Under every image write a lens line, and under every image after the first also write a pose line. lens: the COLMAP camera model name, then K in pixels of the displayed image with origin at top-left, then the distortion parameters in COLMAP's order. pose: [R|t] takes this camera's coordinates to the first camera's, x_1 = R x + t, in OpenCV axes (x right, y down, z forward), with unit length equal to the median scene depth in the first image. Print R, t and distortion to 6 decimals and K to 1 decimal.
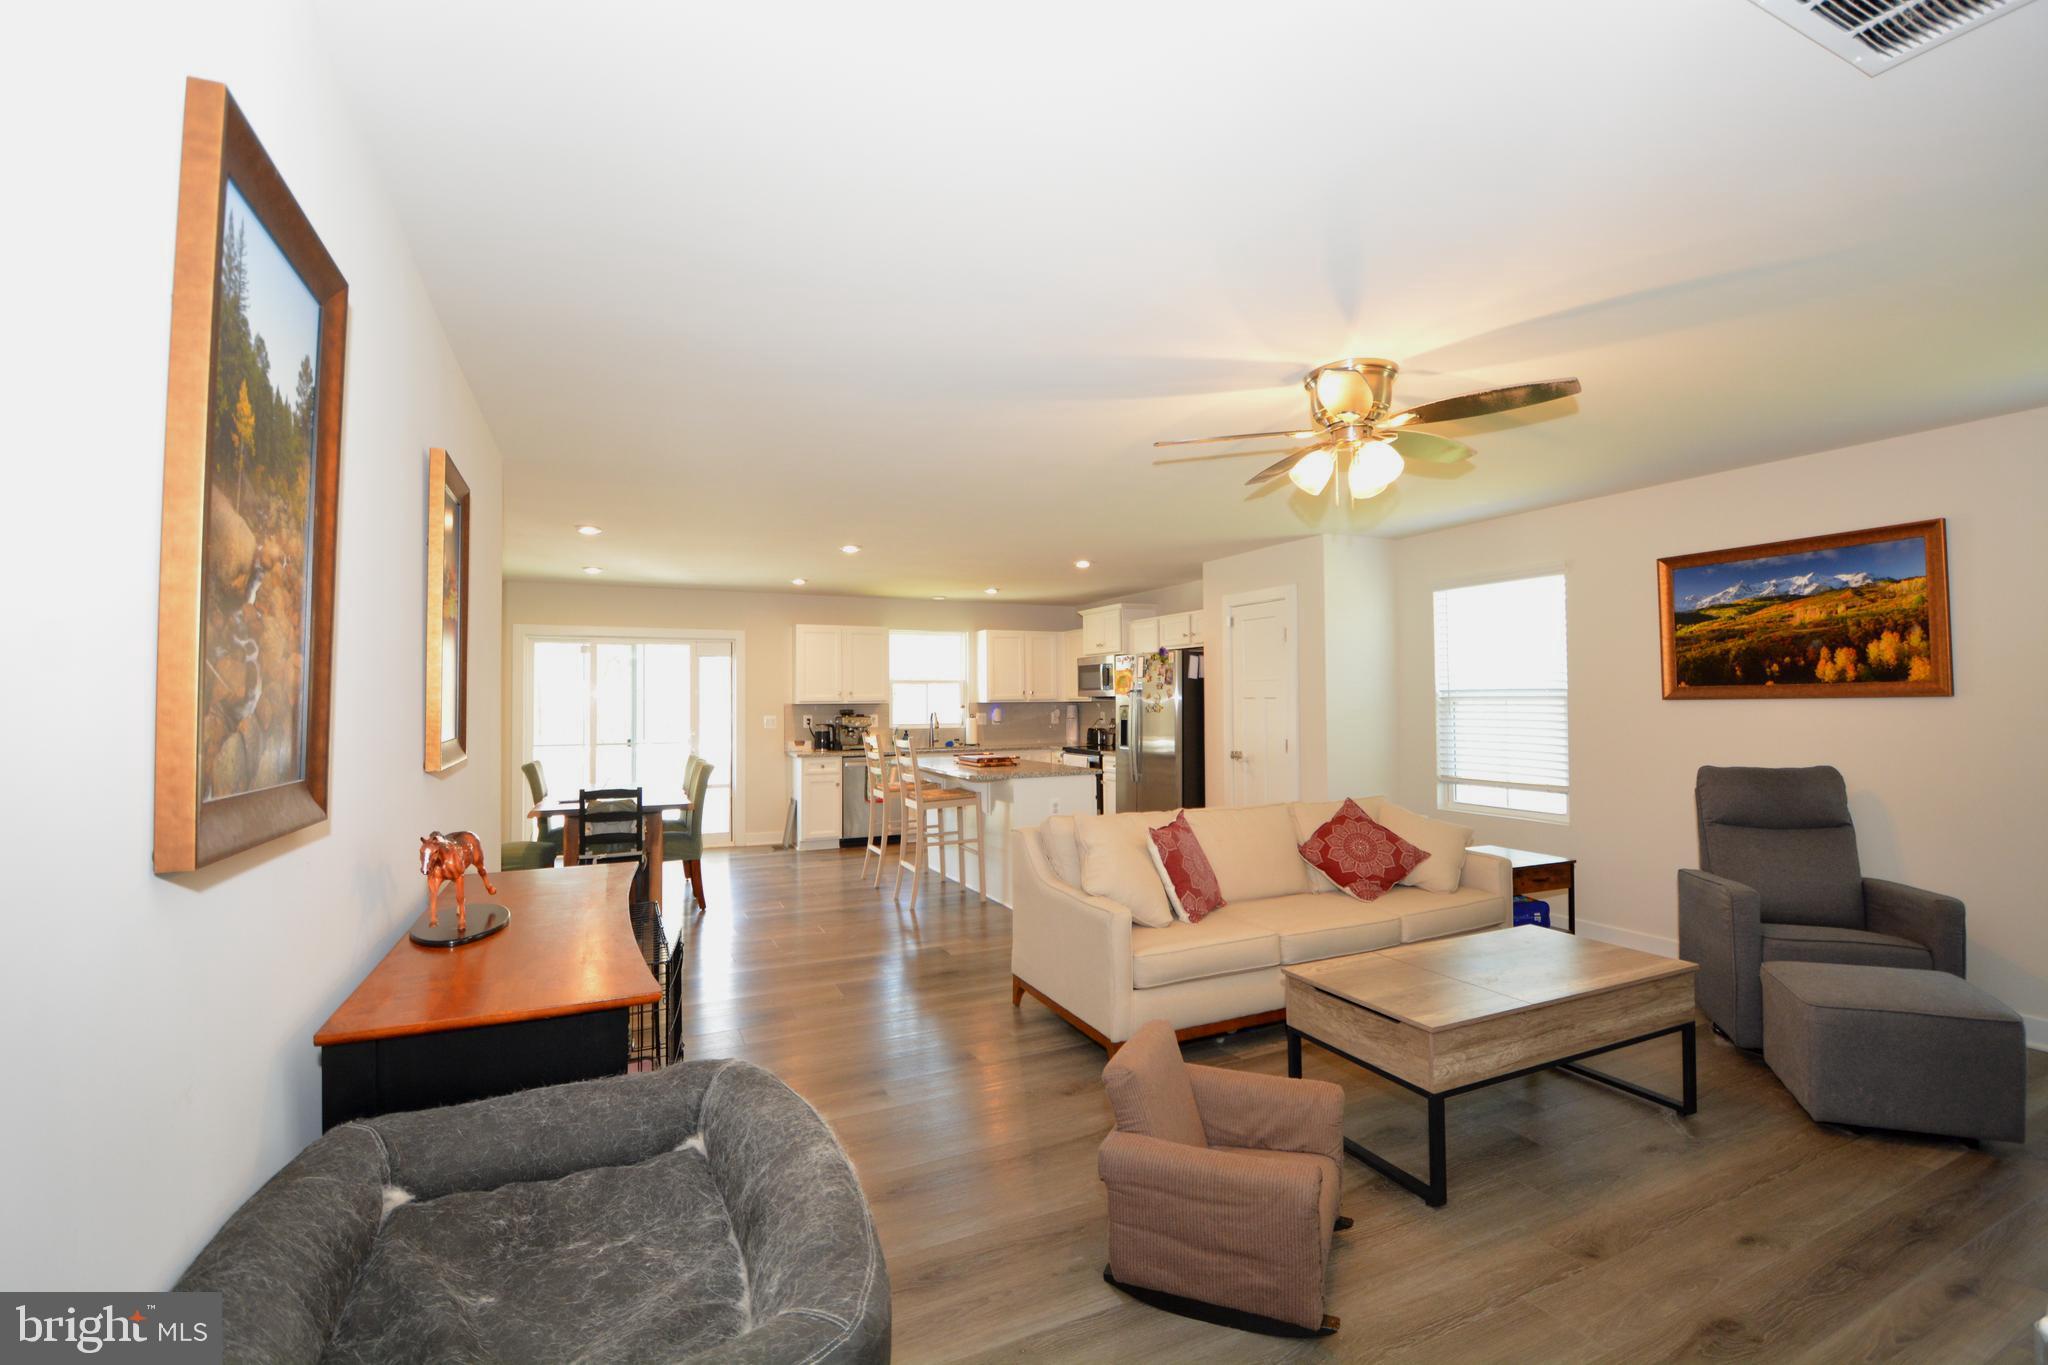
lens RADIAL K [[879.3, 0, 1027.5], [0, 879.3, 674.9], [0, 0, 1]] dist [0.001312, -0.020910]
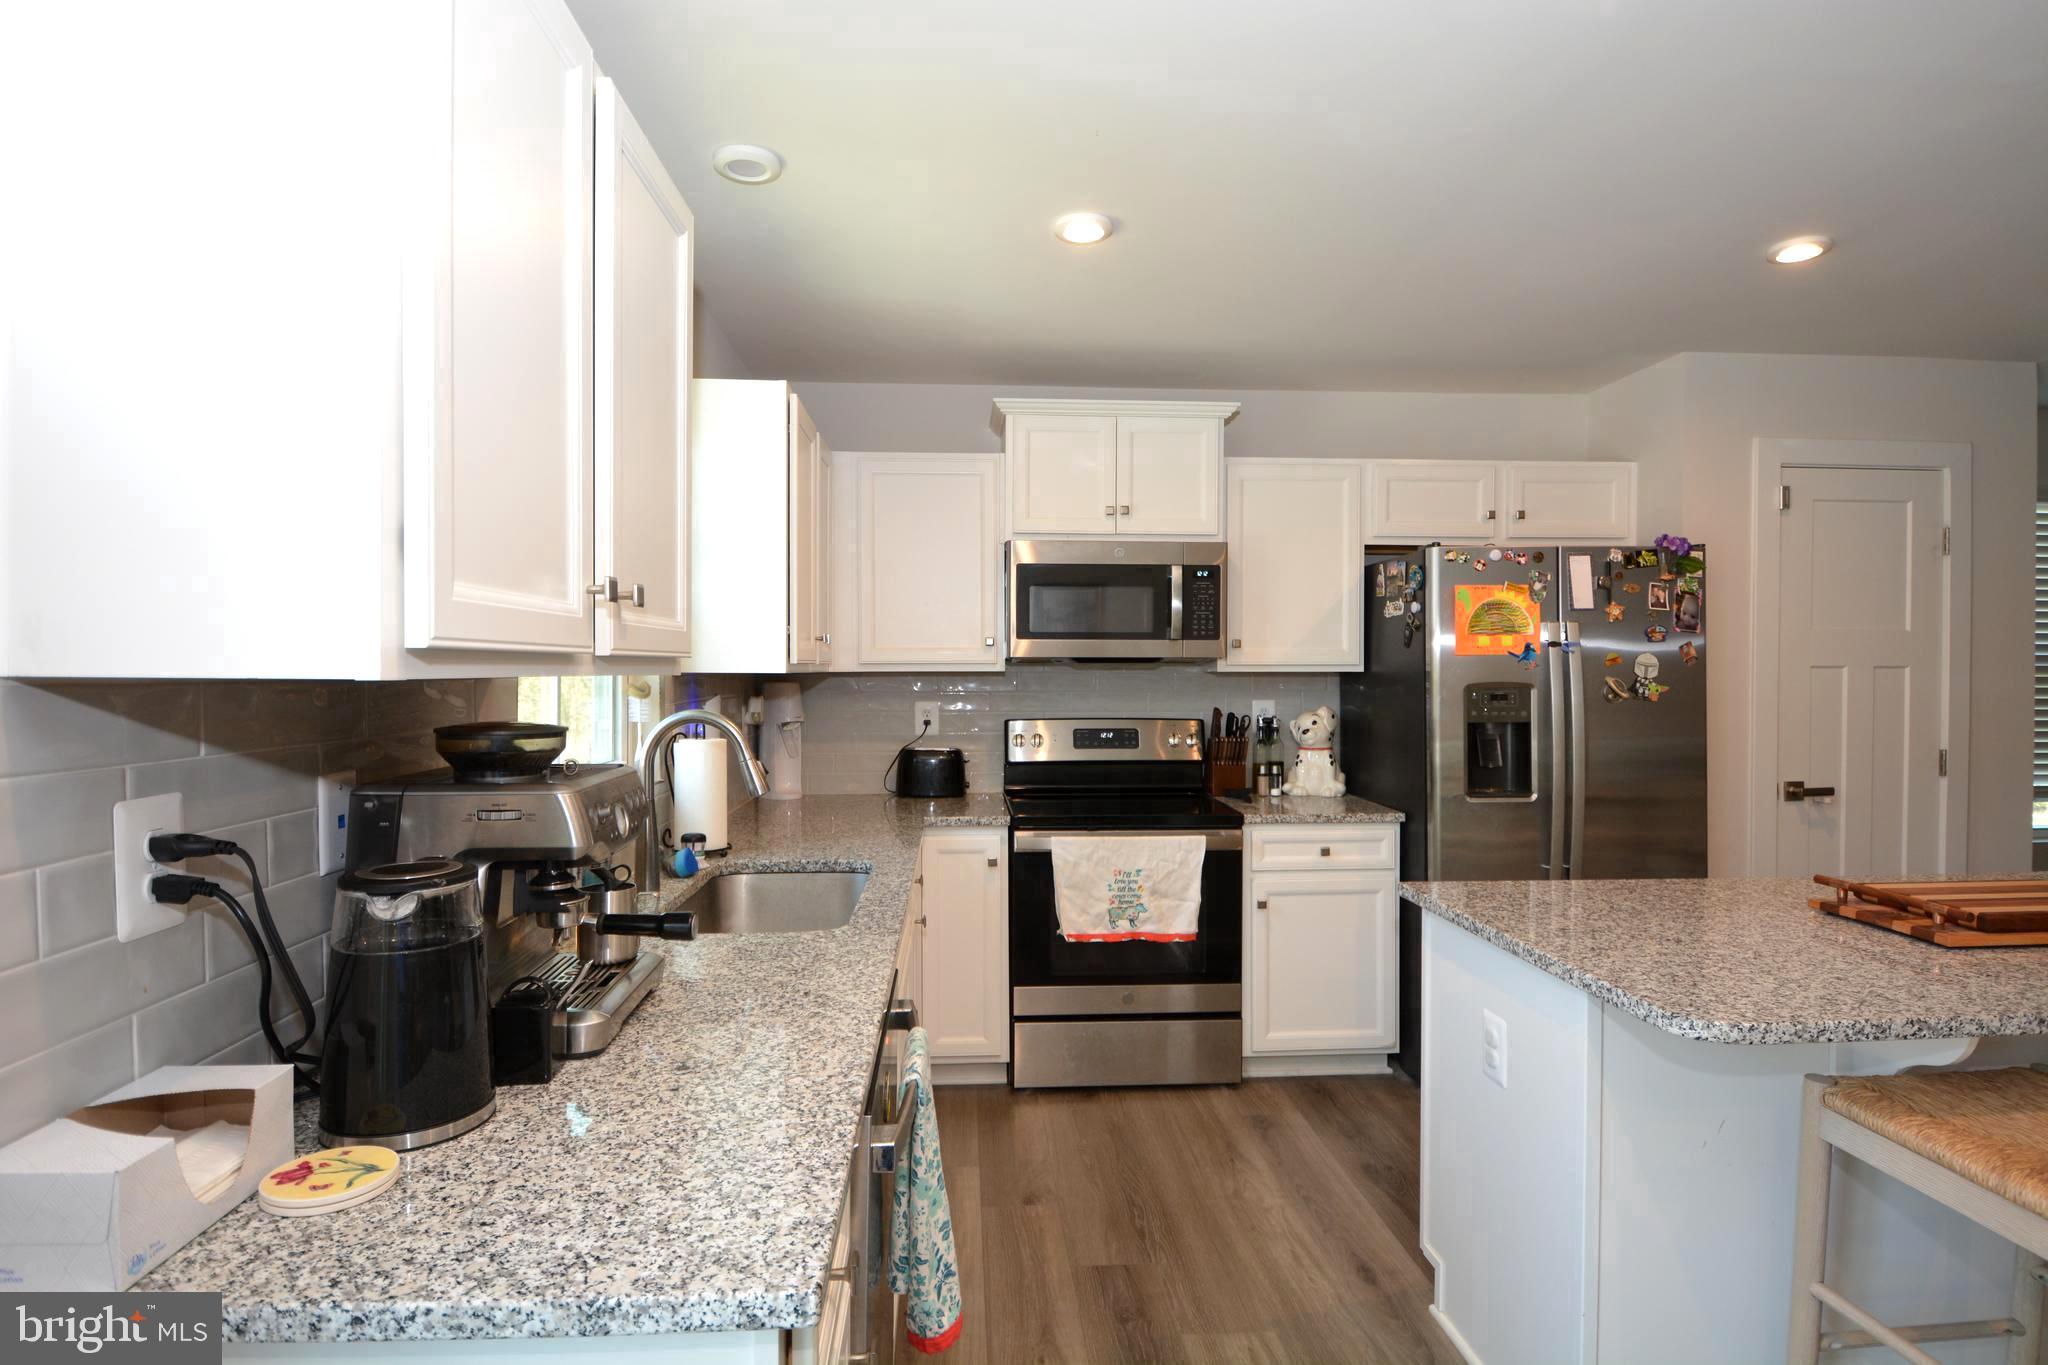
lens RADIAL K [[1055.9, 0, 1019.8], [0, 1055.9, 697.5], [0, 0, 1]] dist [0.002572, 0.000530]
pose [[0.368998, -0.014666, 0.929315, -0.323882], [-0.031186, 0.999117, 0.028150, 0.029897], [-0.928907, -0.039369, 0.368215, 0.891927]]
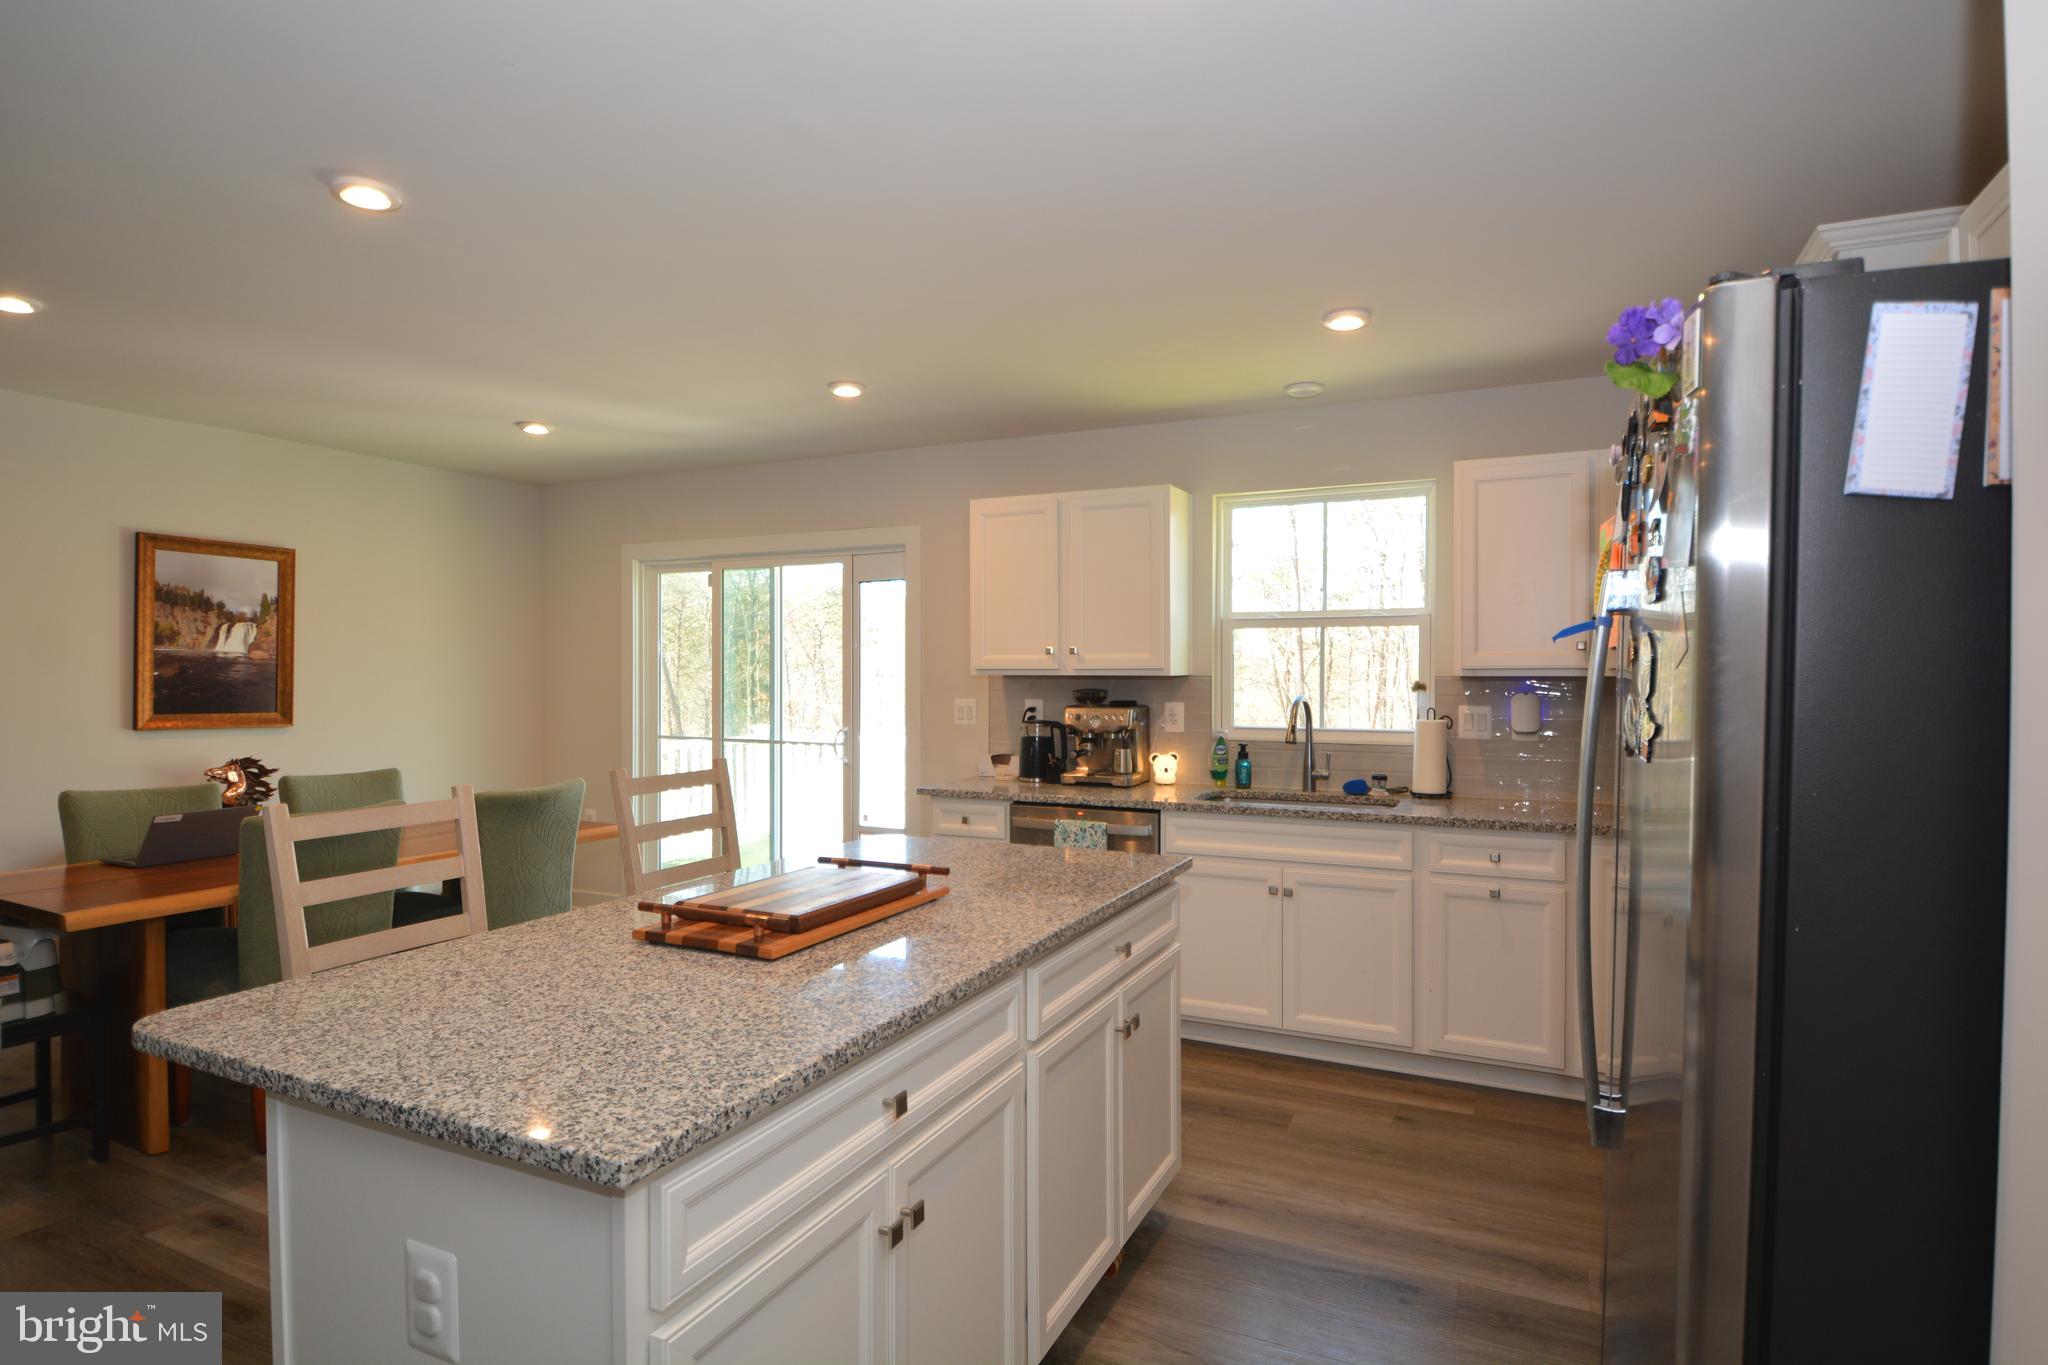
lens RADIAL K [[1075.2, 0, 1024.0], [0, 1075.2, 682.5], [0, 0, 1]] dist [-0.001050, -0.000324]
pose [[0.637808, 0.013830, -0.770072, 0.180644], [0.014702, 0.999438, 0.030126, 0.020177], [0.770055, -0.030536, 0.637246, 0.653120]]
